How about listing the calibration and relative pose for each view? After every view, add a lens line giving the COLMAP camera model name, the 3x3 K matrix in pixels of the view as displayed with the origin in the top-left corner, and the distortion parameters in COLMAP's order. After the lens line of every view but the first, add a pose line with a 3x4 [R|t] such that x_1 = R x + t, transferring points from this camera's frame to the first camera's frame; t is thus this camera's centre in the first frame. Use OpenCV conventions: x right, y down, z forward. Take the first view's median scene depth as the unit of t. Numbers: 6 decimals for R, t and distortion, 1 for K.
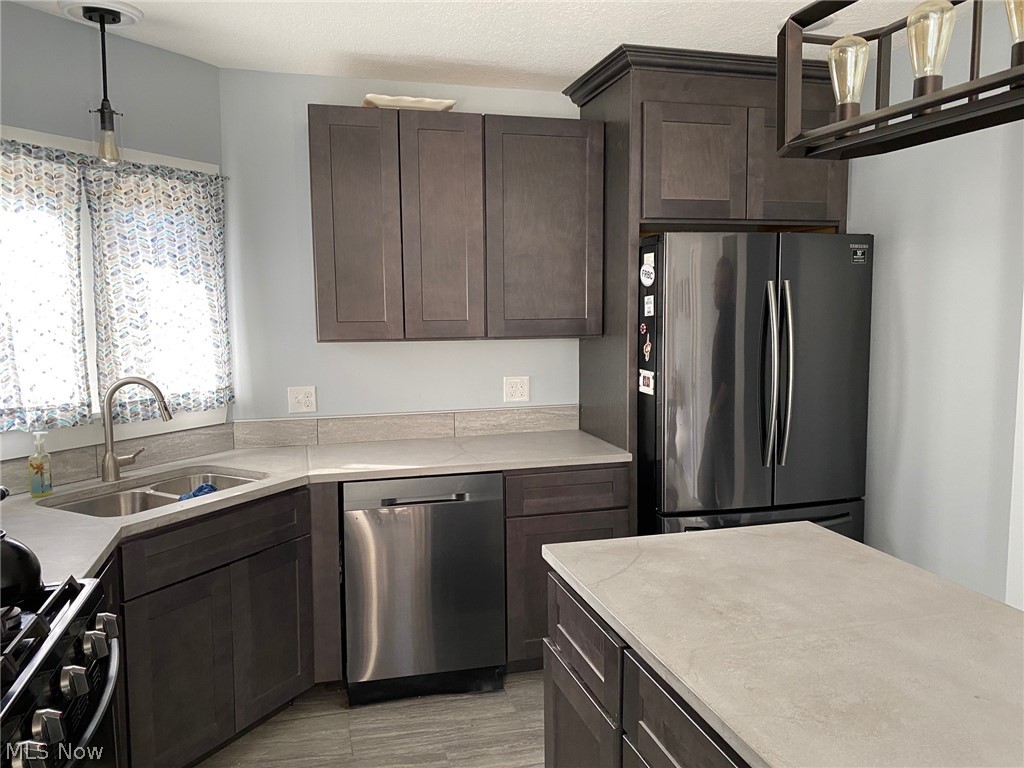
lens RADIAL K [[775.1, 0, 512.0], [0, 775.1, 384.0], [0, 0, 1]] dist [0.064654, -0.059027]
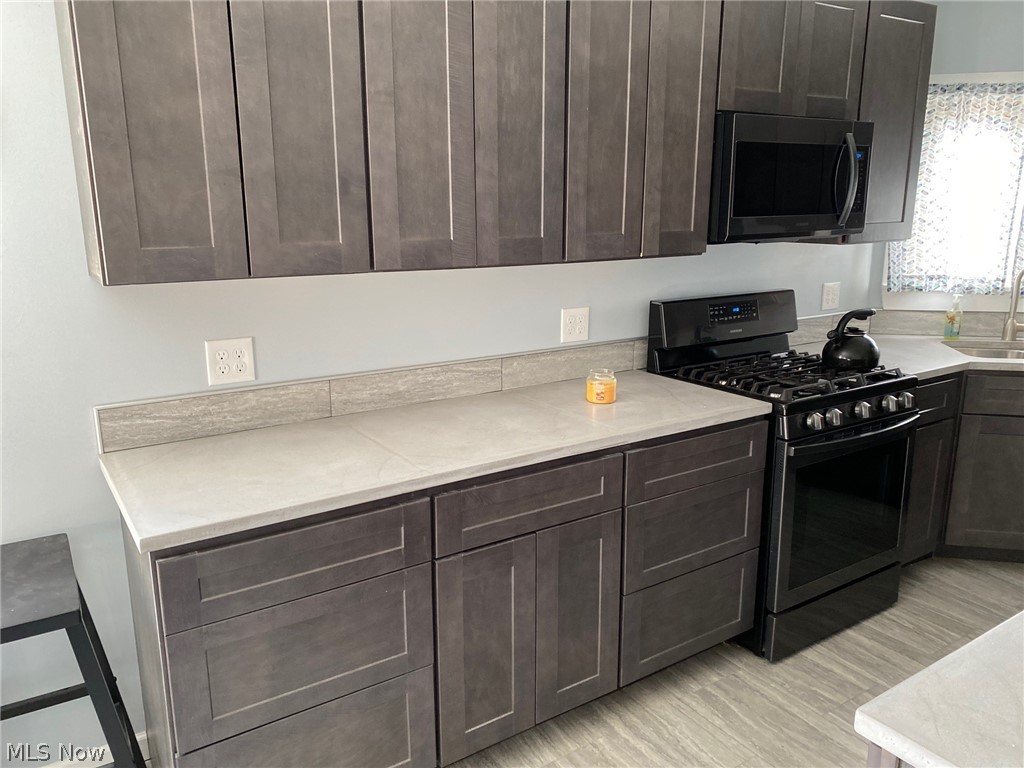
lens RADIAL K [[775.1, 0, 512.0], [0, 775.1, 384.0], [0, 0, 1]] dist [0.064654, -0.059027]
pose [[0.310265, 0.218901, -0.925104, 0.489095], [-0.095064, 0.975395, 0.198918, 0.011849], [0.945885, 0.026227, 0.323440, -0.217219]]
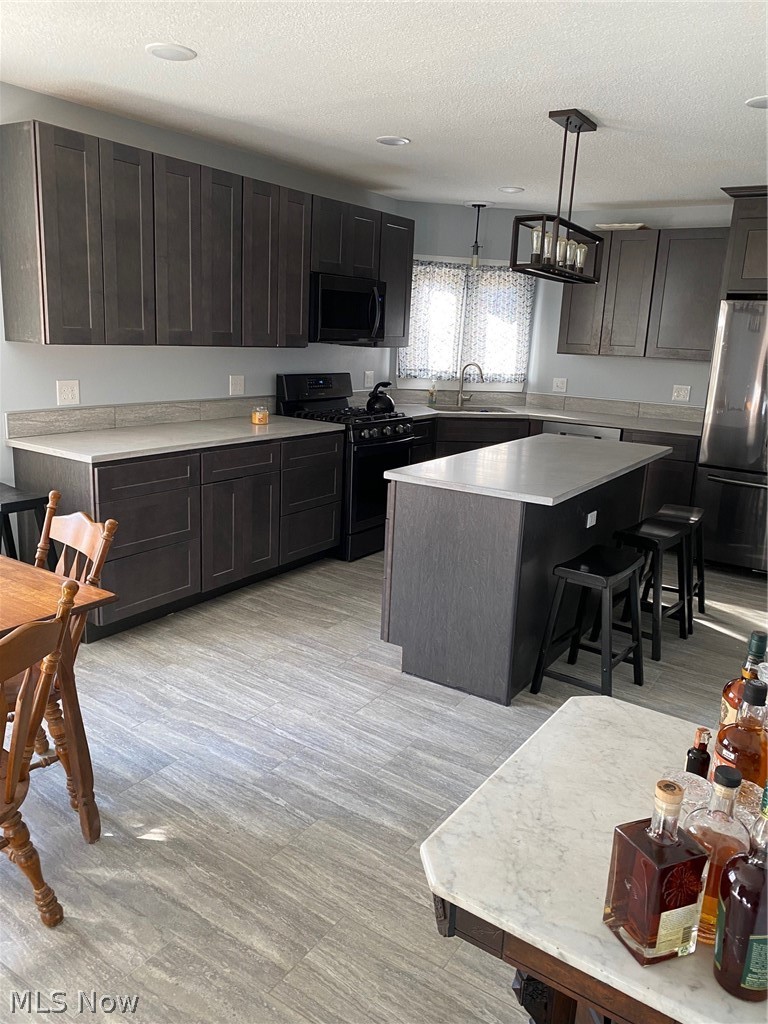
lens RADIAL K [[775.1, 0, 384.0], [0, 775.1, 512.0], [0, 0, 1]] dist [0.064654, -0.059027]
pose [[0.659657, 0.209755, -0.721703, 1.153896], [-0.126645, 0.977556, 0.168359, 0.073383], [0.740820, -0.019659, 0.671416, -0.787507]]
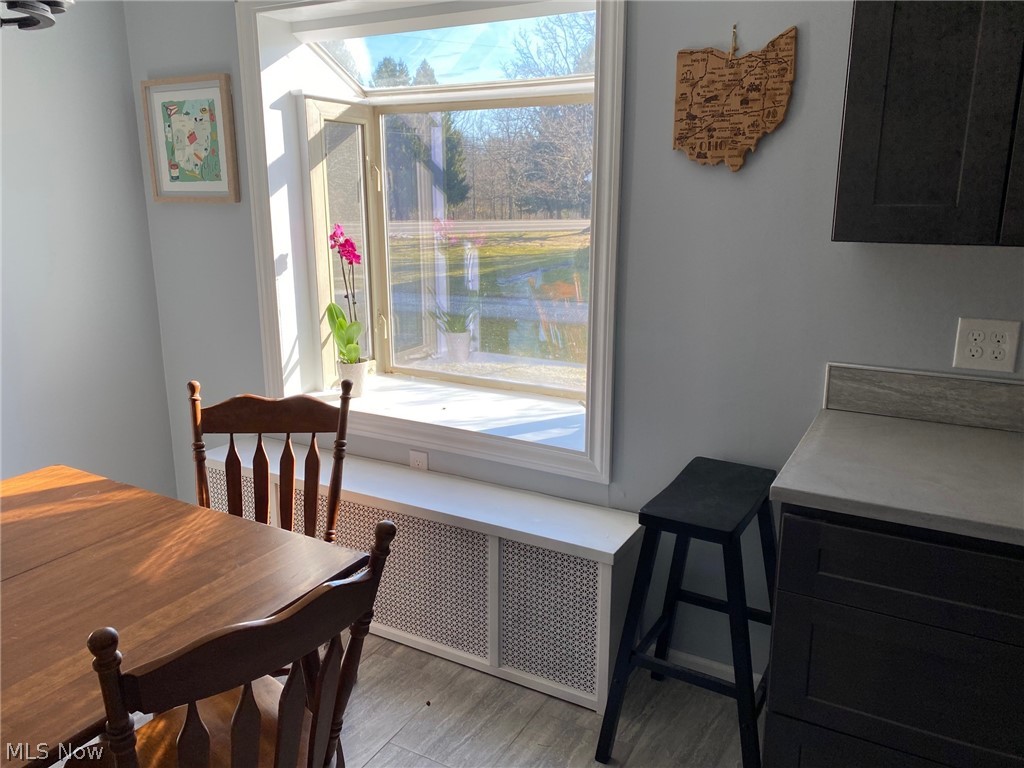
lens RADIAL K [[775.1, 0, 512.0], [0, 775.1, 384.0], [0, 0, 1]] dist [0.064654, -0.059027]
pose [[-0.705430, 0.180604, -0.685384, 0.426033], [-0.065559, 0.946219, 0.316813, 0.017099], [0.705741, 0.268423, -0.655651, -0.062217]]
